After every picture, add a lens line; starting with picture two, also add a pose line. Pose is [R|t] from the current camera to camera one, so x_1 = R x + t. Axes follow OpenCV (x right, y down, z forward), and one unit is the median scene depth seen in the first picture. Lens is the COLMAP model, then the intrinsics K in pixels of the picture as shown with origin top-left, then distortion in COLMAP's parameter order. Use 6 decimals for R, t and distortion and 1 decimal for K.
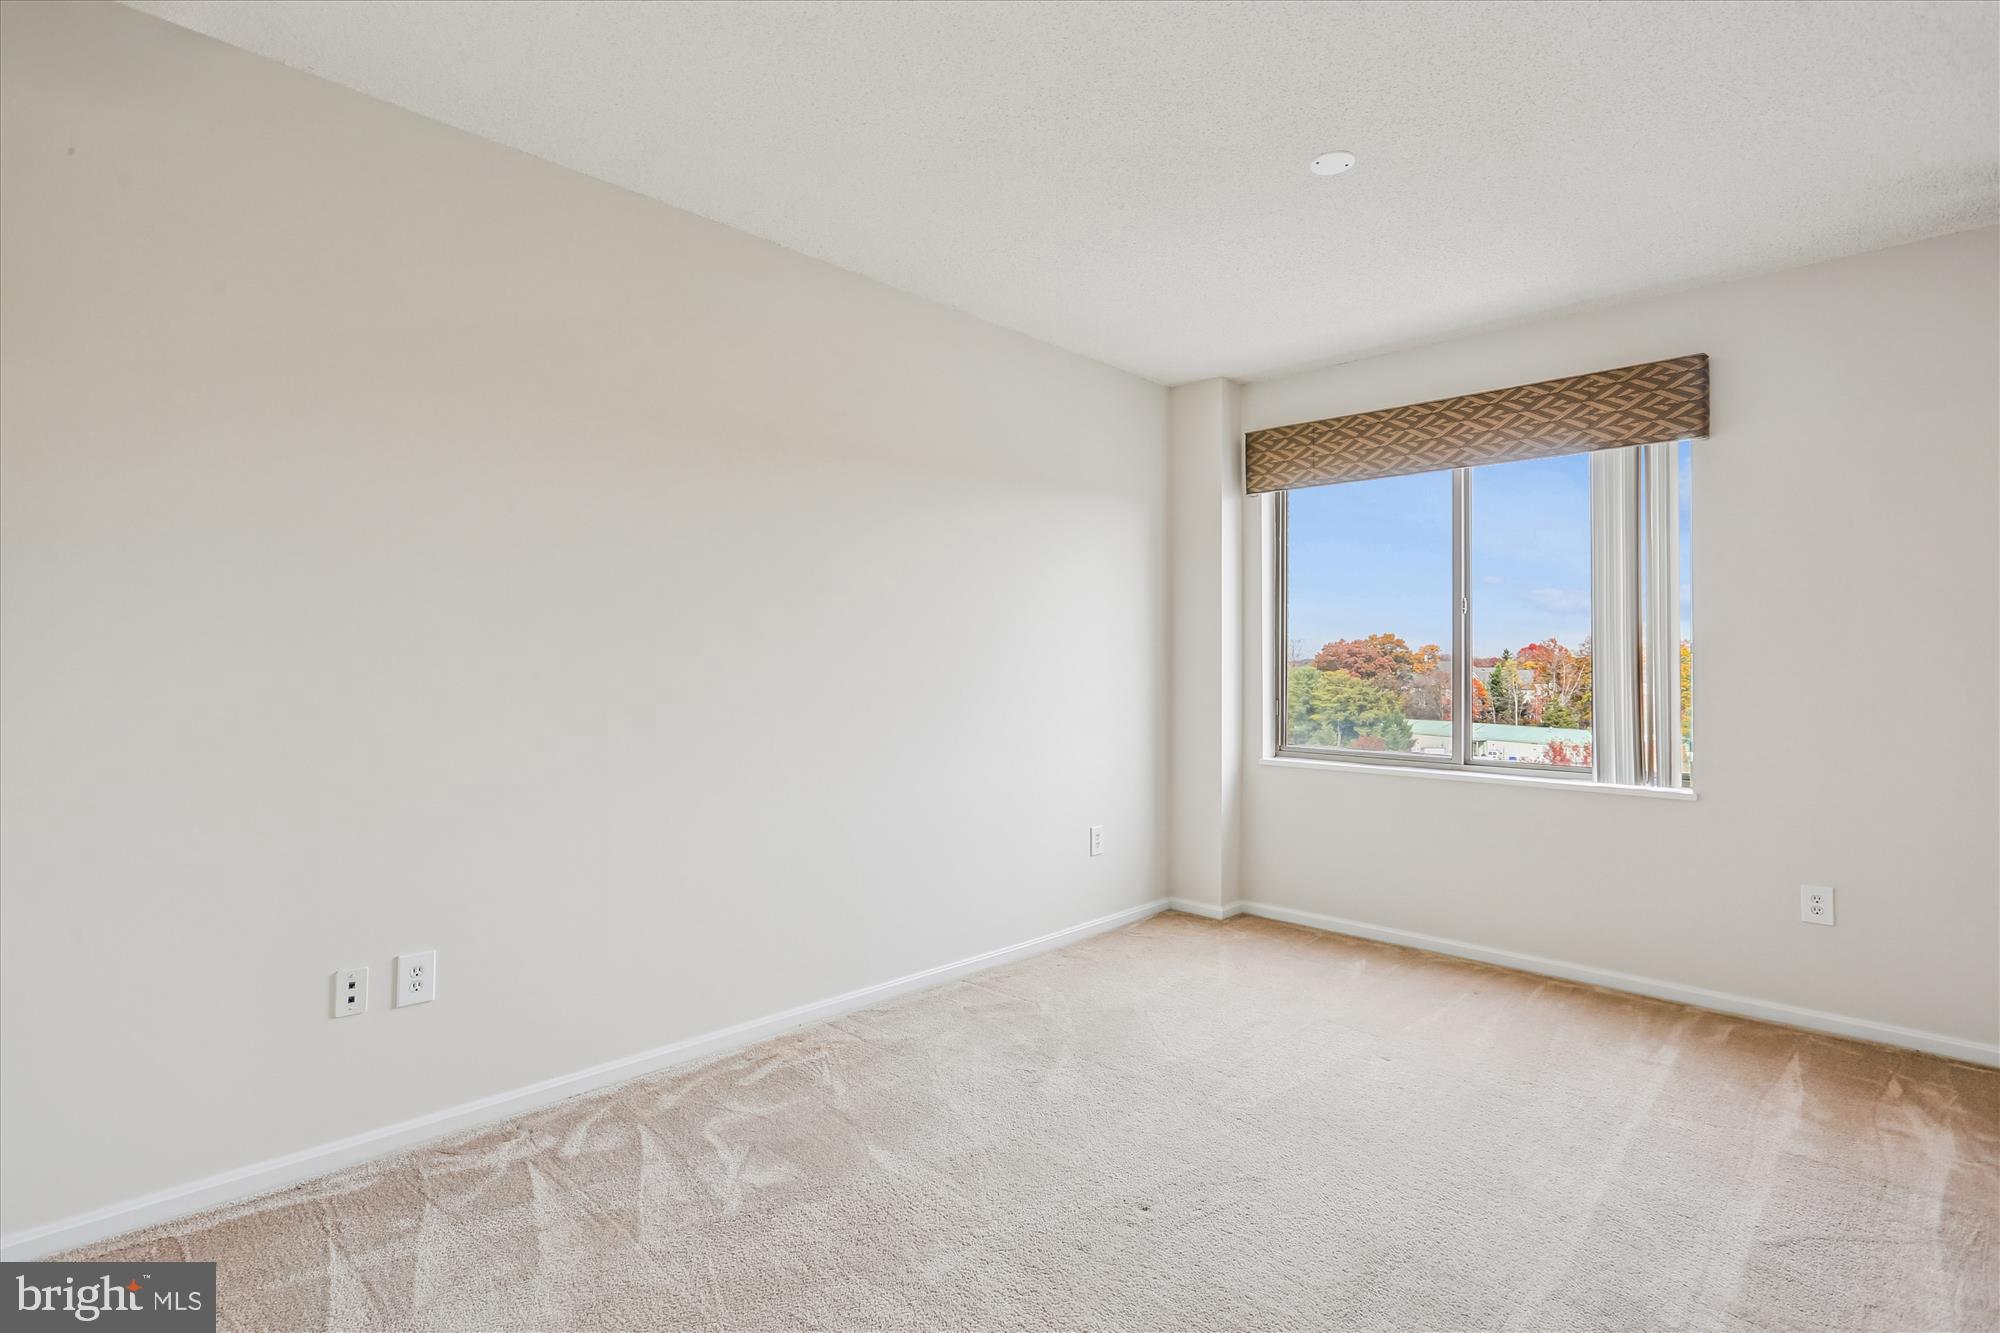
lens RADIAL K [[929.0, 0, 1000.0], [0, 929.0, 666.5], [0, 0, 1]] dist [0.001475, 0.027764]
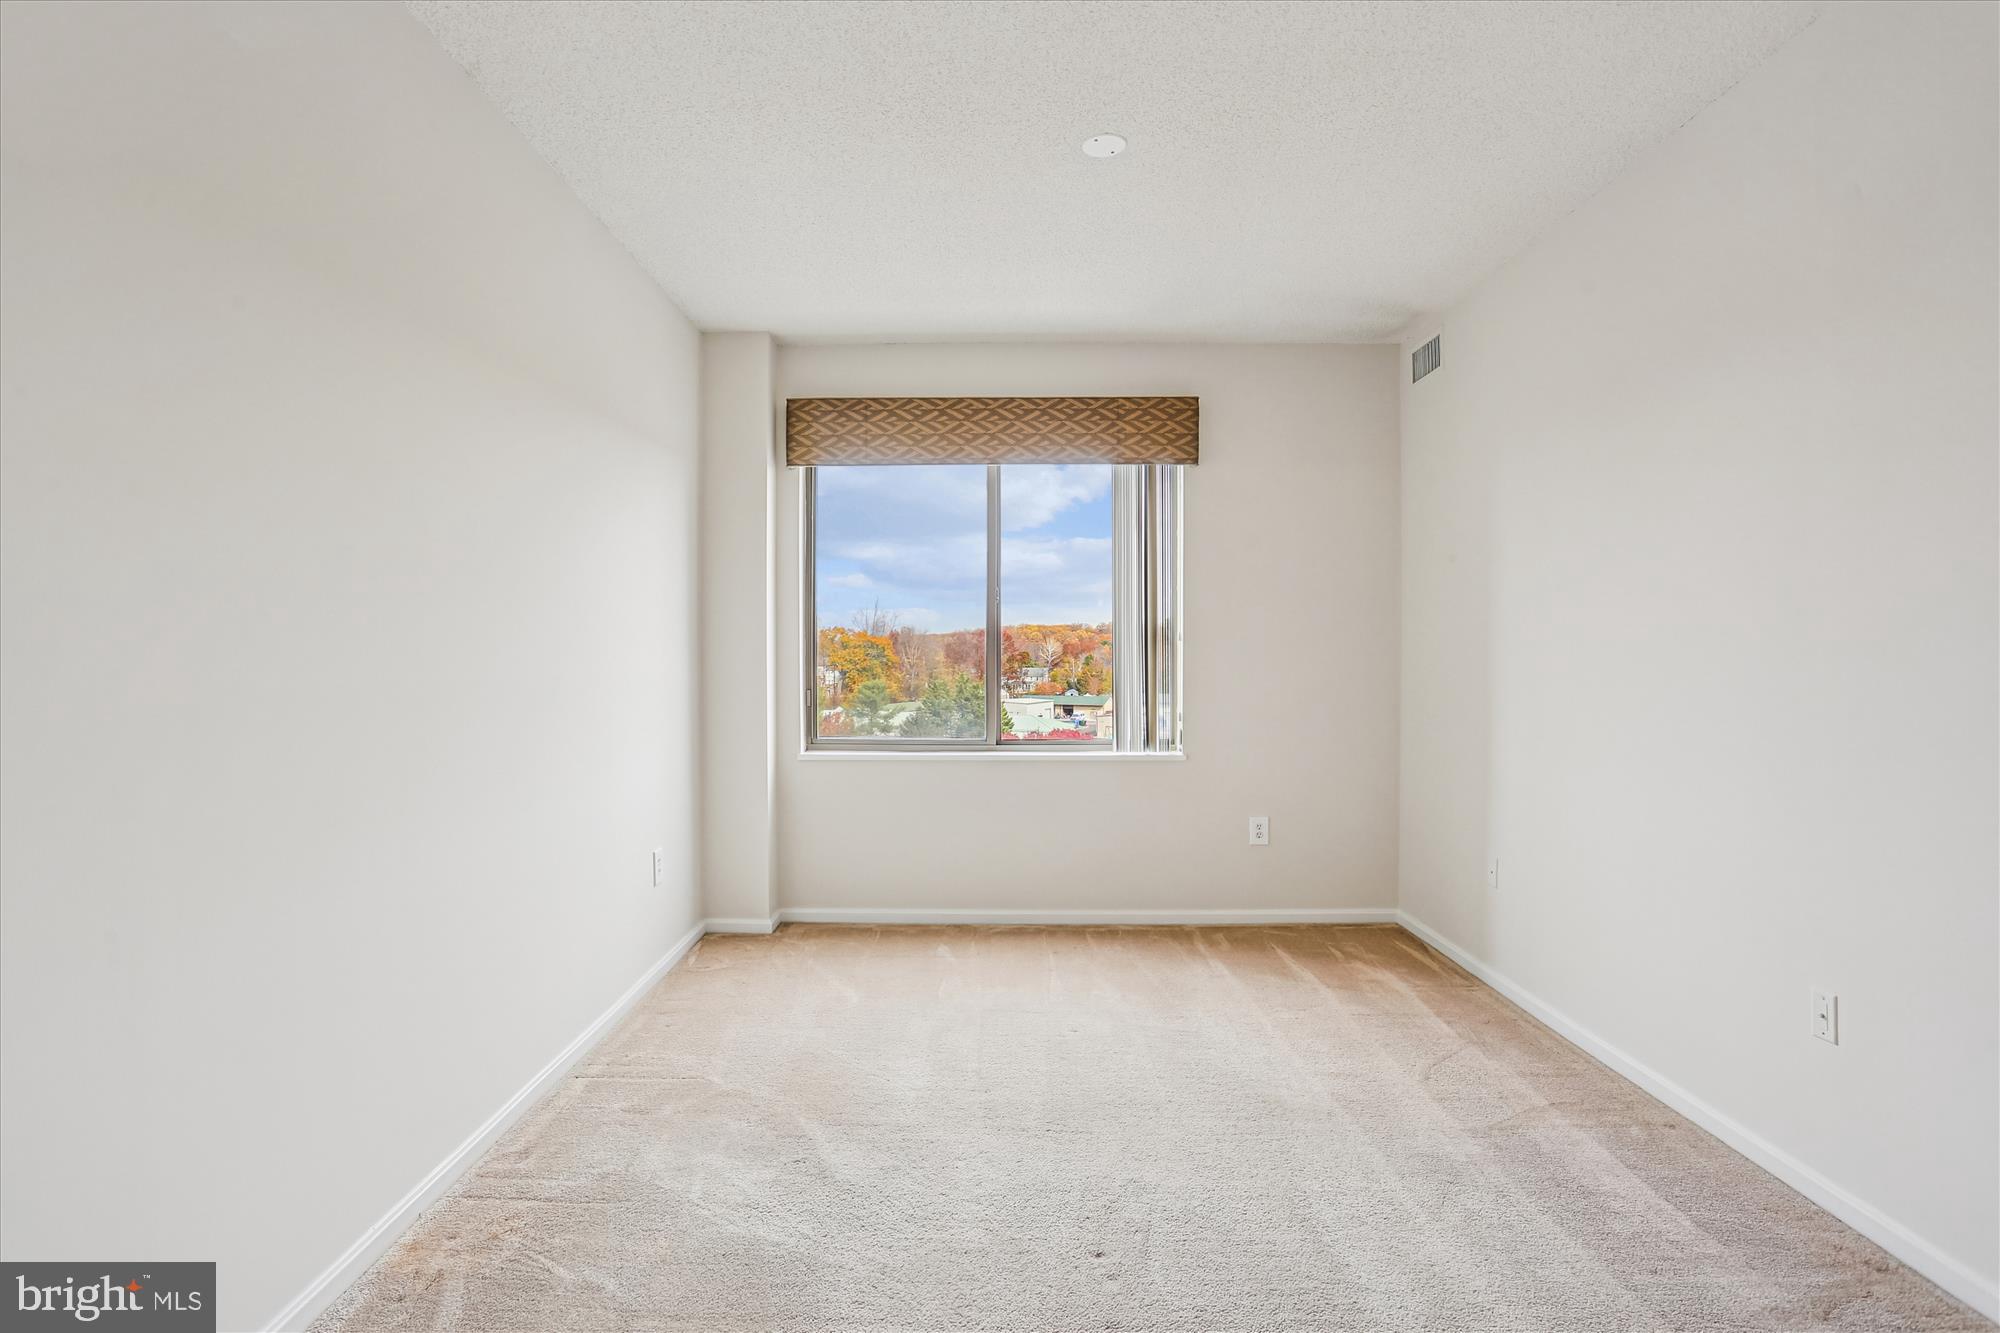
lens RADIAL K [[963.8, 0, 980.9], [0, 963.8, 674.3], [0, 0, 1]] dist [-0.014217, 0.004445]
pose [[0.765974, -0.018252, 0.642612, -0.233766], [0.007273, 0.999779, 0.019728, 0.003020], [-0.642830, -0.010438, 0.765938, 0.175604]]
